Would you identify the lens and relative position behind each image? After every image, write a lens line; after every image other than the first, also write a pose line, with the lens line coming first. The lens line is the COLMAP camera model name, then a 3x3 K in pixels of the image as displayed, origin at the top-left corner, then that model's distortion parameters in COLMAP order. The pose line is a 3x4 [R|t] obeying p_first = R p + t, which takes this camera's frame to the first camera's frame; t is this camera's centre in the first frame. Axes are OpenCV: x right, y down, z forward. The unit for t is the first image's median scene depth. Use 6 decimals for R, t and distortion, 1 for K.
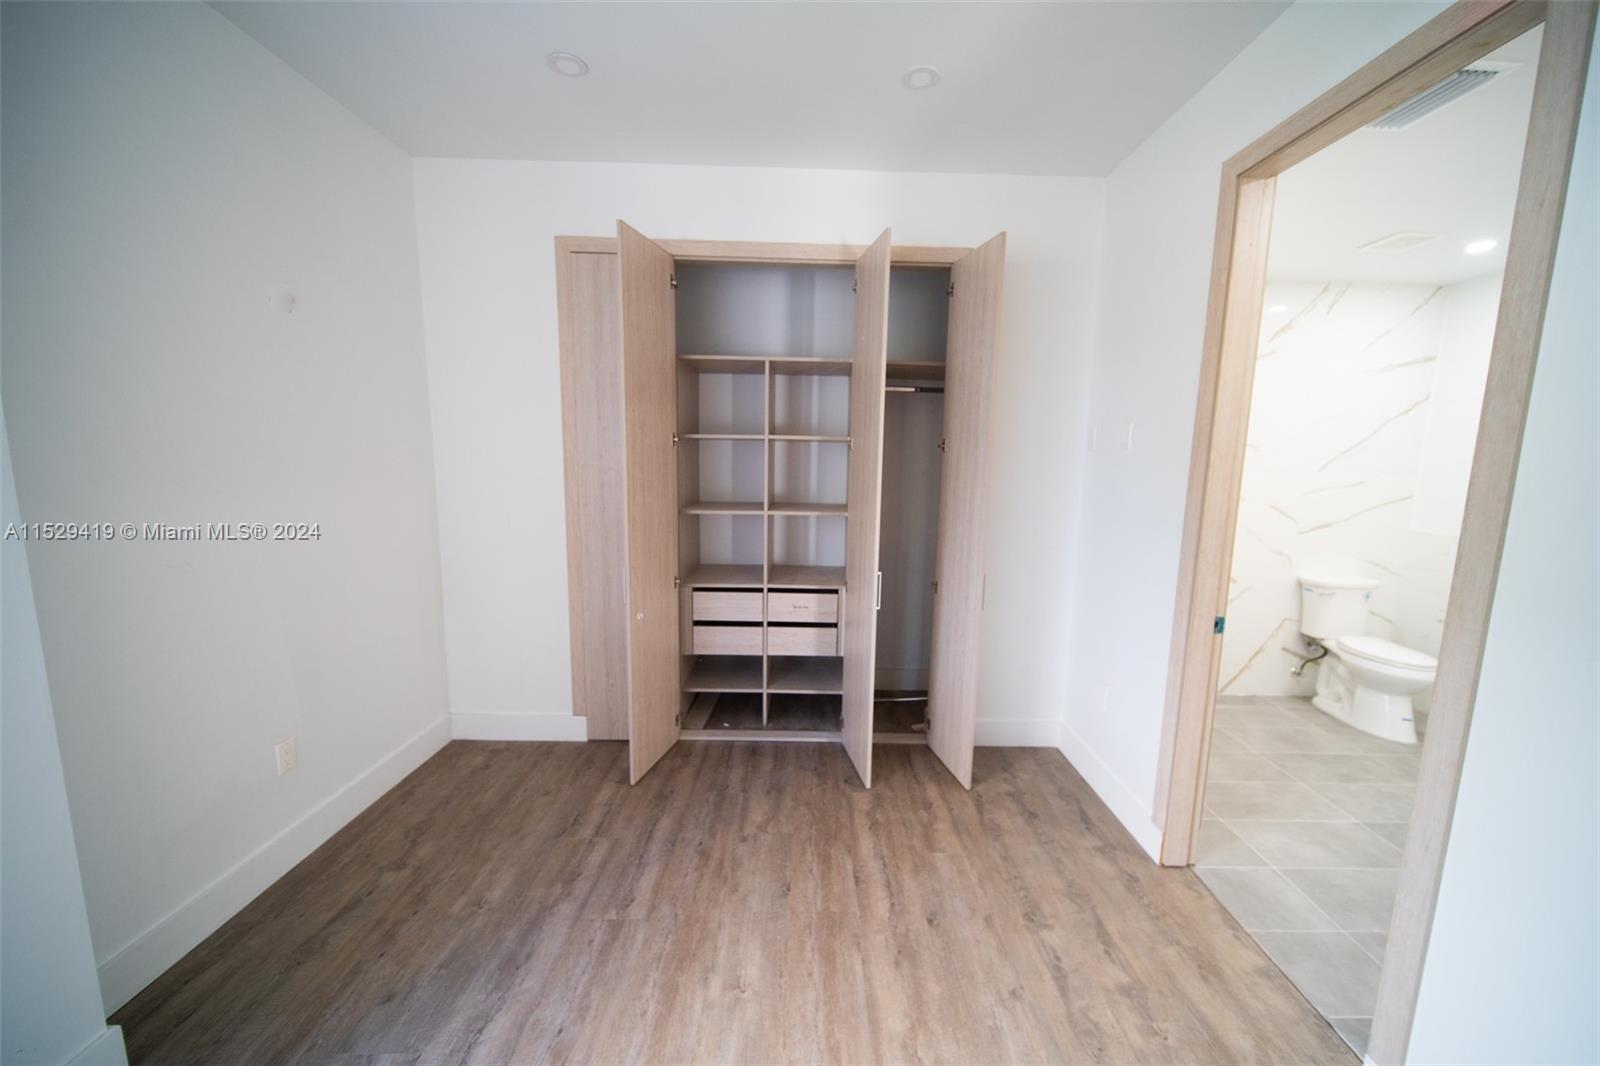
lens RADIAL K [[579.3, 0, 795.9], [0, 579.3, 522.4], [0, 0, 1]] dist [-0.000337, 0.000003]
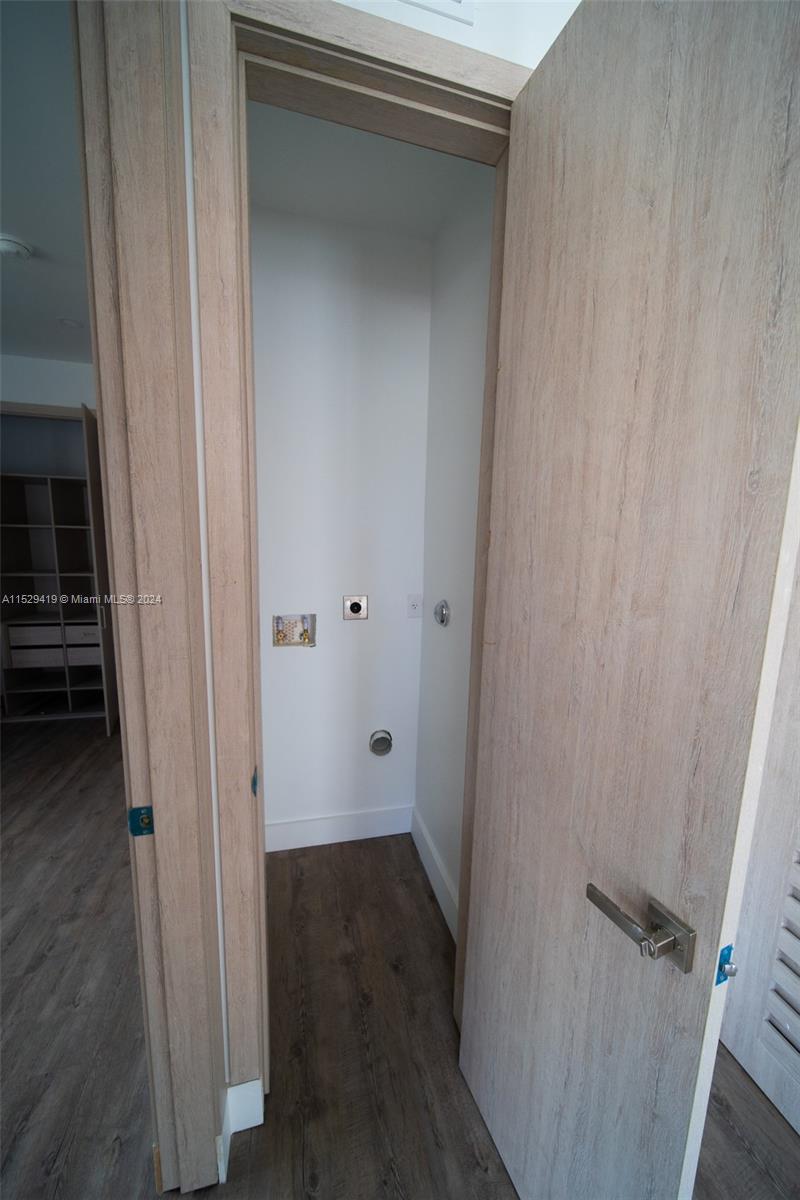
lens RADIAL K [[432.1, 0, 400.0], [0, 432.1, 600.0], [0, 0, 1]] dist [-0.000166, -0.000017]
pose [[0.971661, -0.025300, 0.235021, 0.564434], [0.019994, 0.999489, 0.024930, 0.039911], [-0.235532, -0.019525, 0.971671, -0.353994]]
